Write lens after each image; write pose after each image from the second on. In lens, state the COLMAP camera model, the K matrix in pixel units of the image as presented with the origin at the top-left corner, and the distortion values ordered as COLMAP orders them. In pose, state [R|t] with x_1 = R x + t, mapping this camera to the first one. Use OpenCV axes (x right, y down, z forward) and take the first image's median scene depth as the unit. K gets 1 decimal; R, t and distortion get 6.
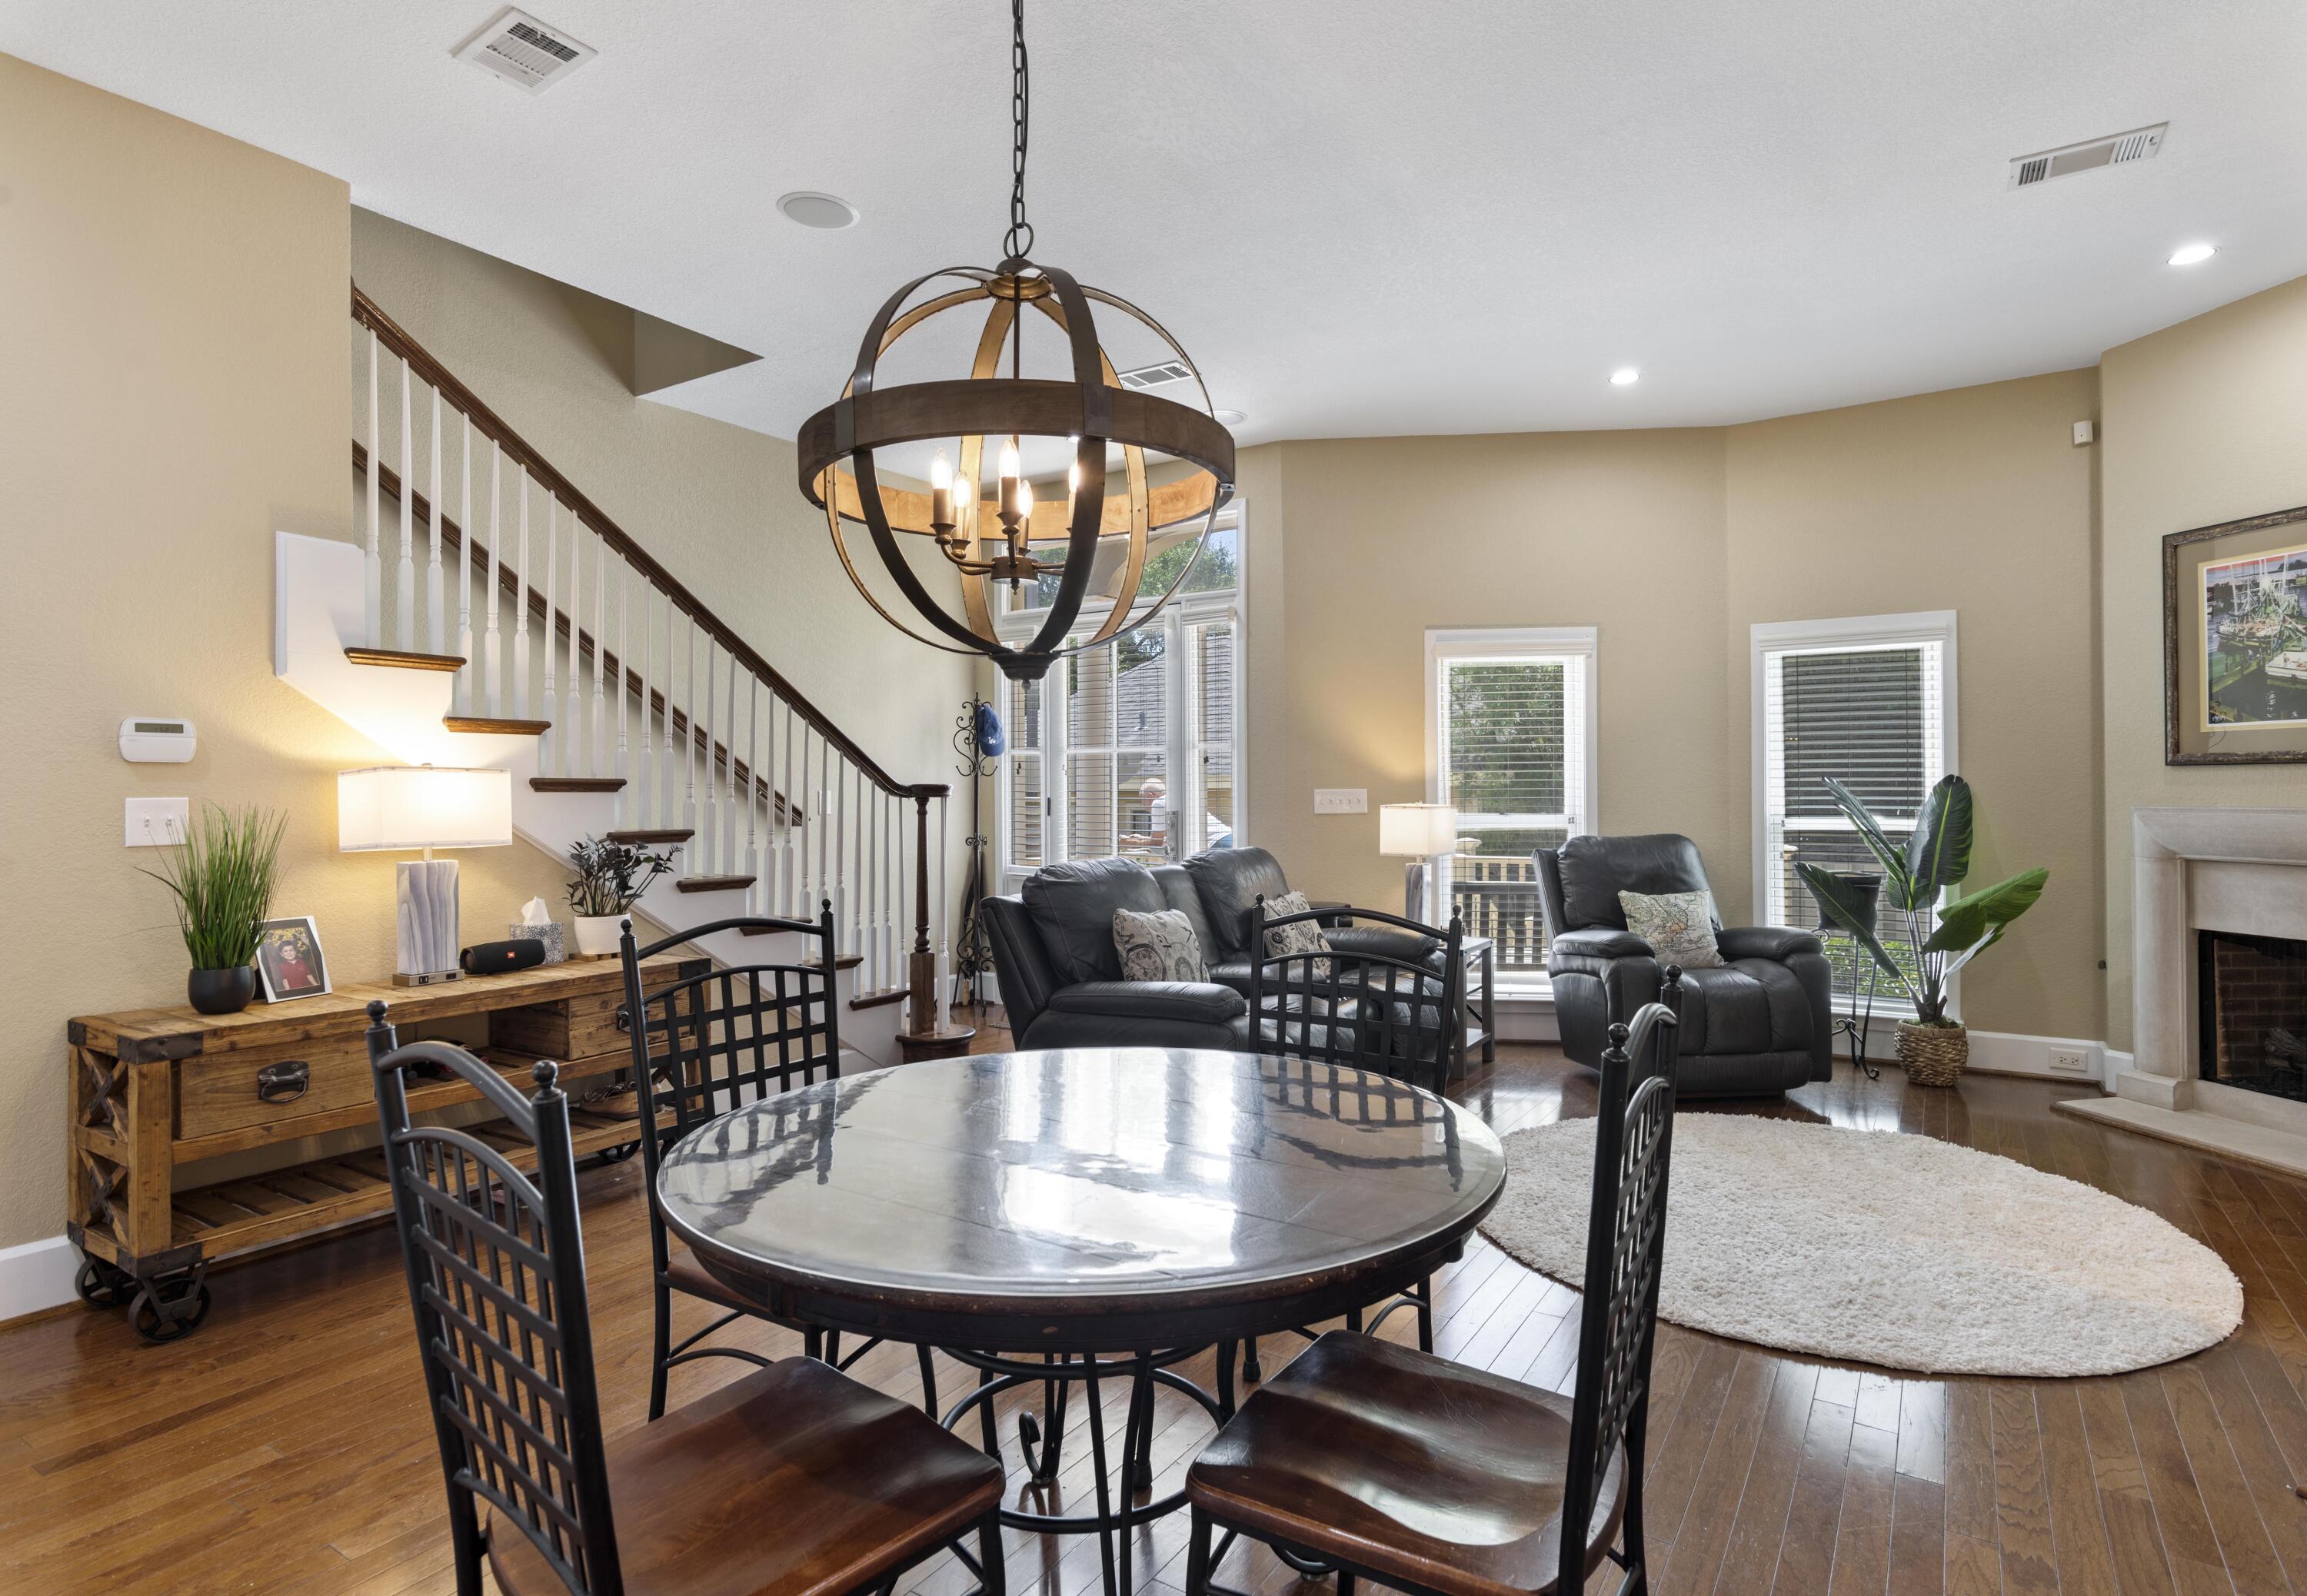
lens RADIAL K [[1201.7, 0, 1172.6], [0, 1201.7, 790.6], [0, 0, 1]] dist [-0.004329, 0.000346]
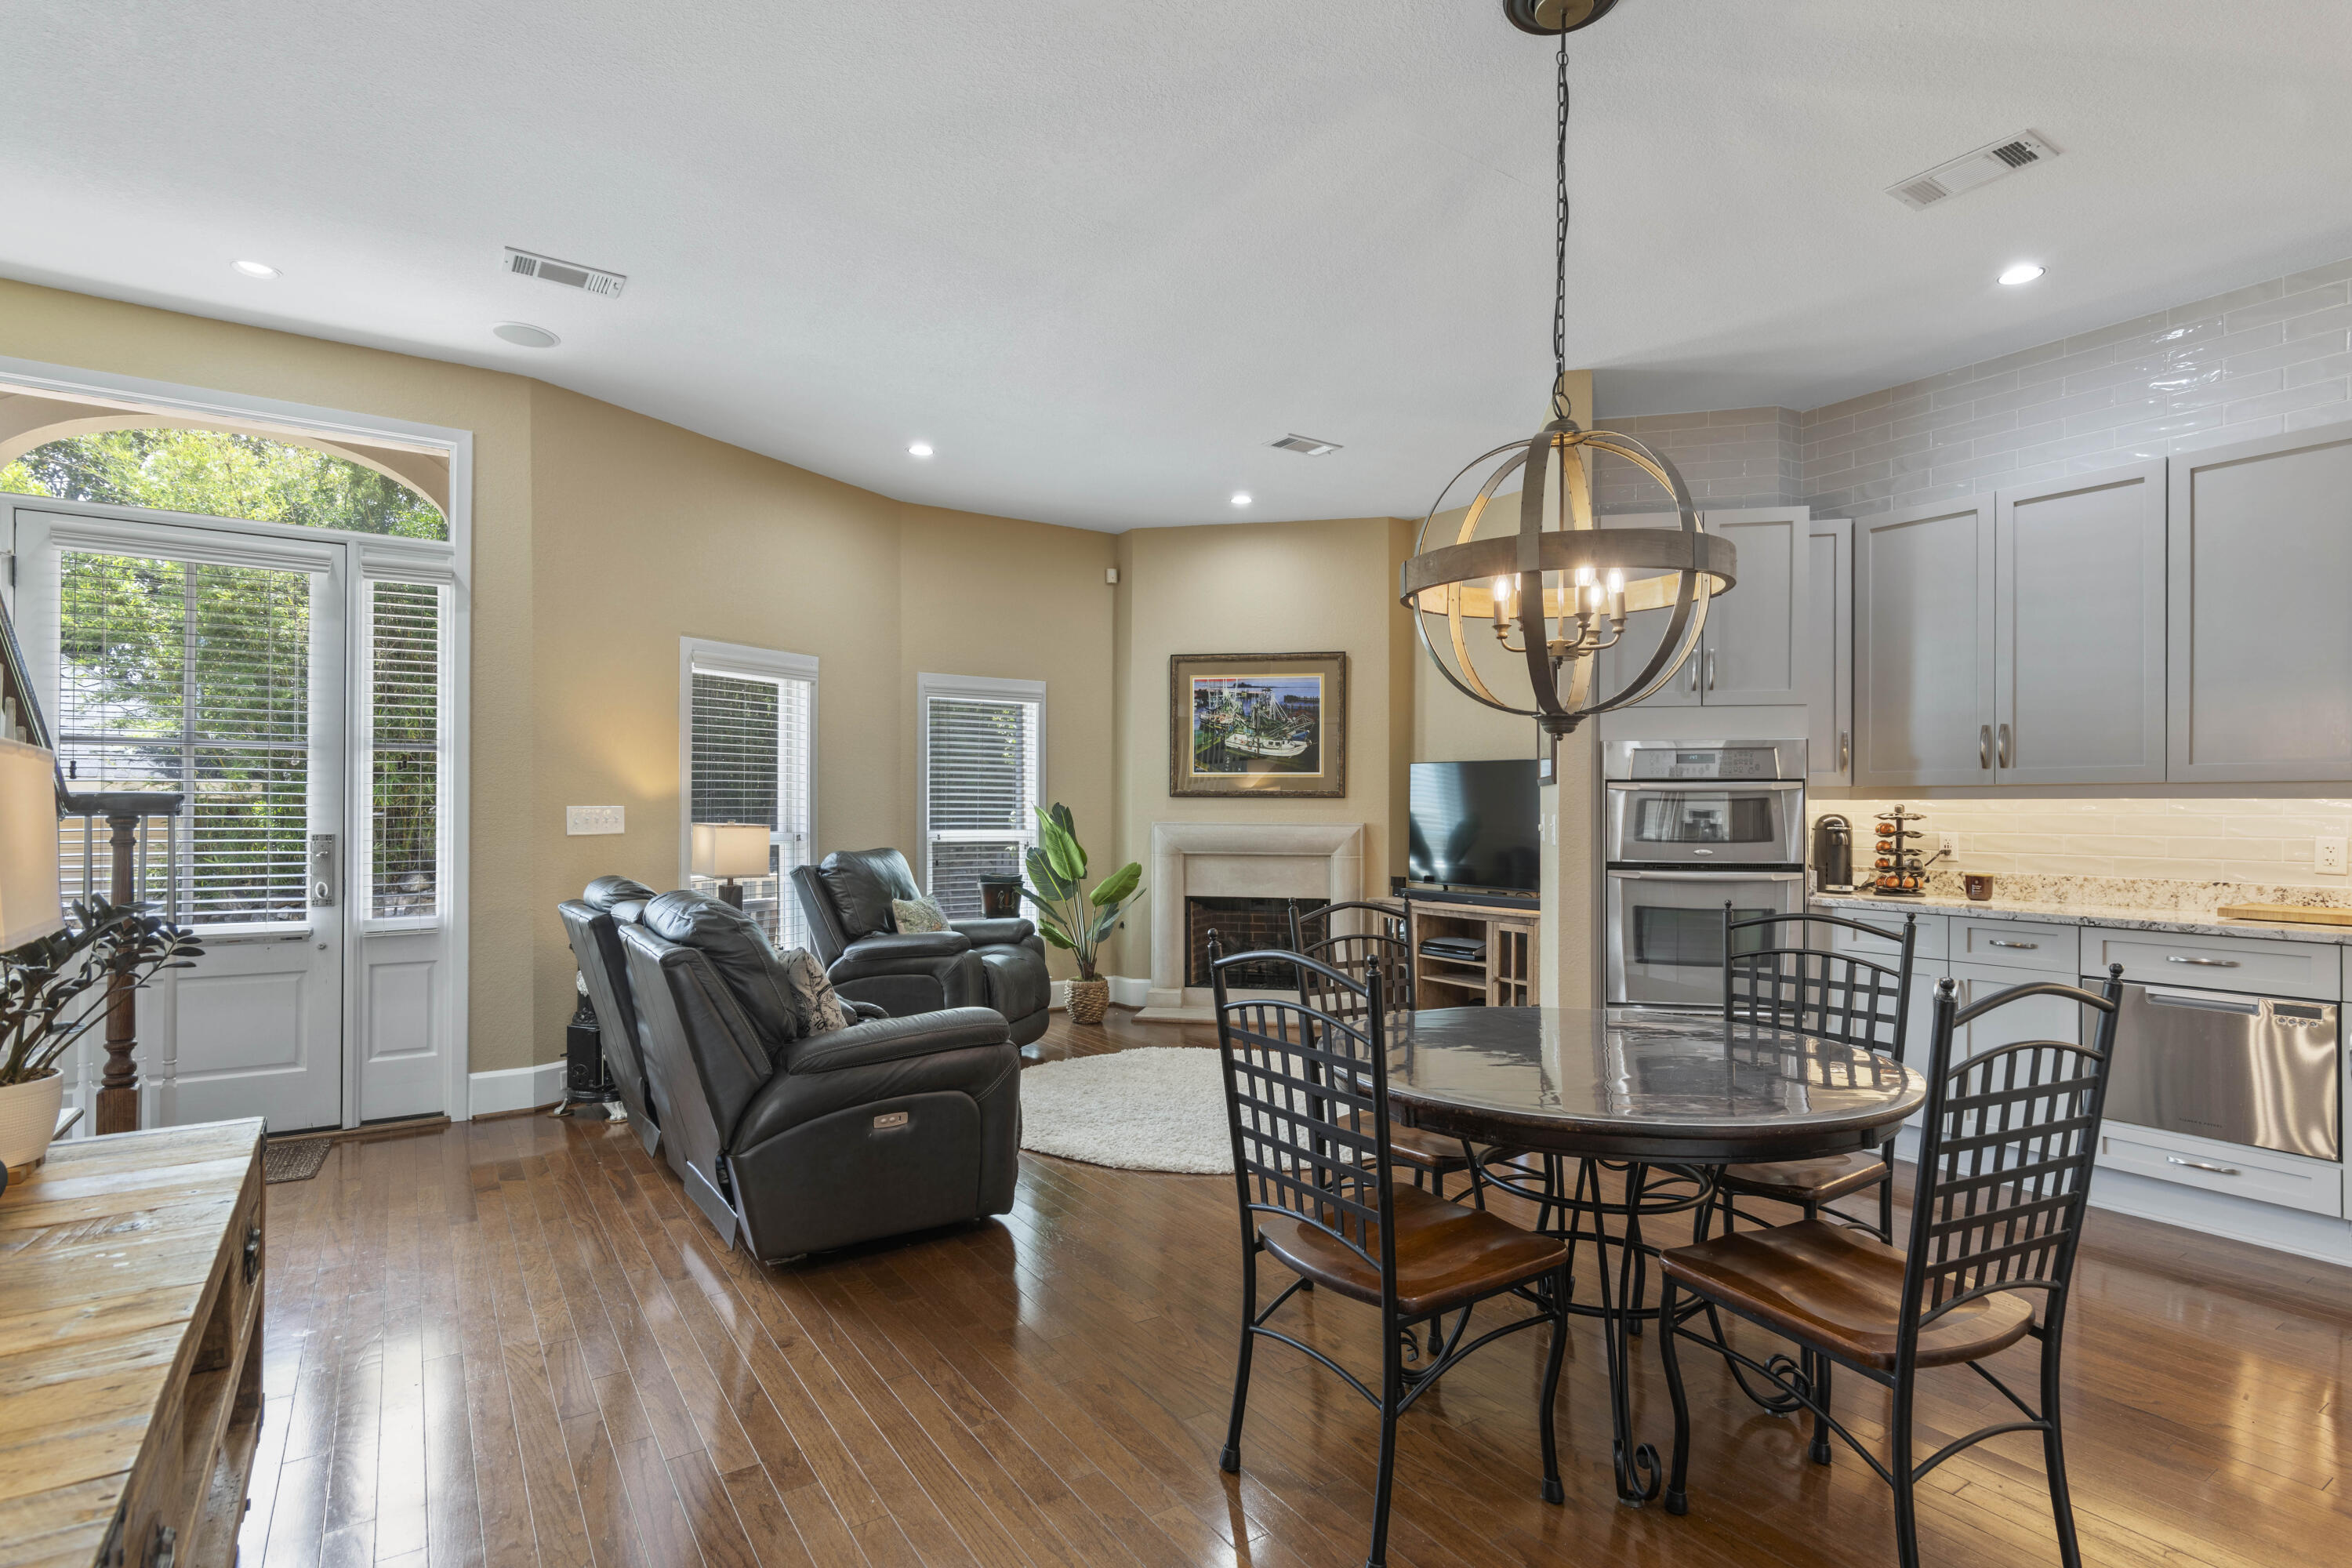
lens RADIAL K [[1147.1, 0, 1182.9], [0, 1147.1, 796.9], [0, 0, 1]] dist [0.004352, -0.000036]
pose [[0.395776, 0.015240, 0.918220, -0.611289], [-0.010498, 0.999872, -0.012070, -0.002113], [-0.918287, -0.004863, 0.395886, 0.384868]]
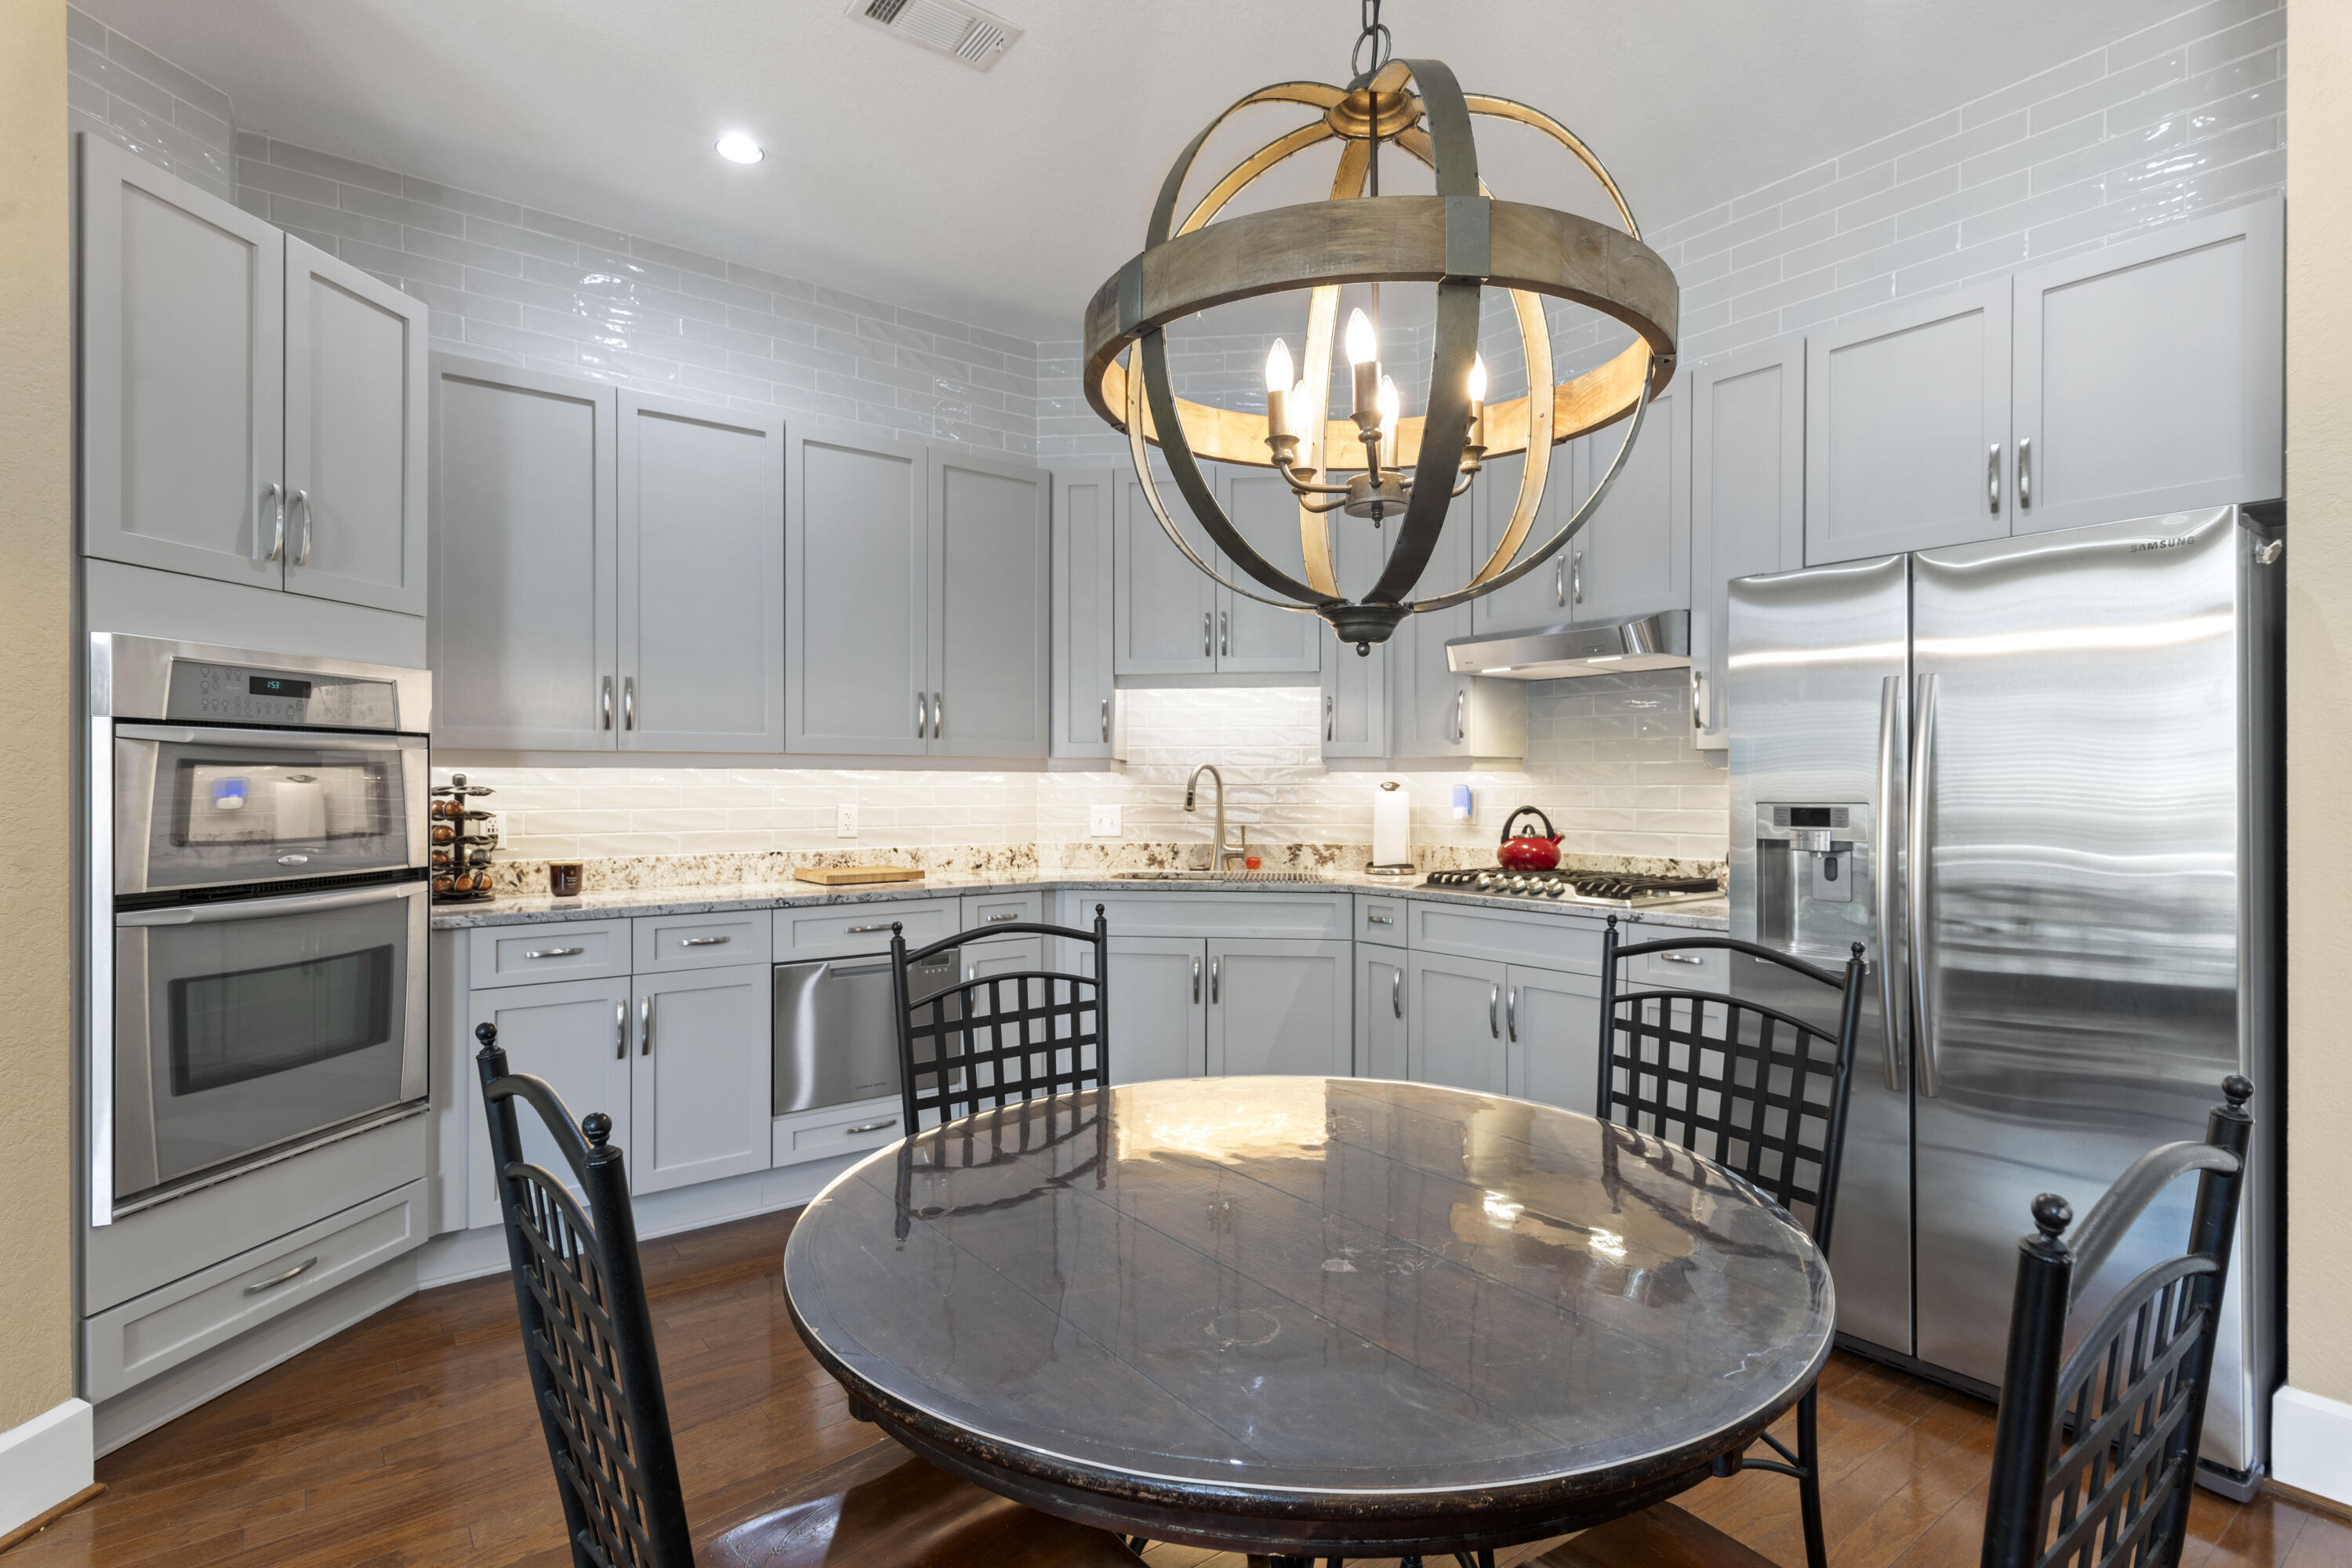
lens RADIAL K [[1147.1, 0, 1185.4], [0, 1147.1, 790.8], [0, 0, 1]] dist [0.004352, -0.000036]
pose [[-0.942417, 0.004051, 0.334417, -0.098161], [0.003888, 0.999992, -0.001157, -0.001258], [-0.334419, 0.000209, -0.942425, 0.735352]]
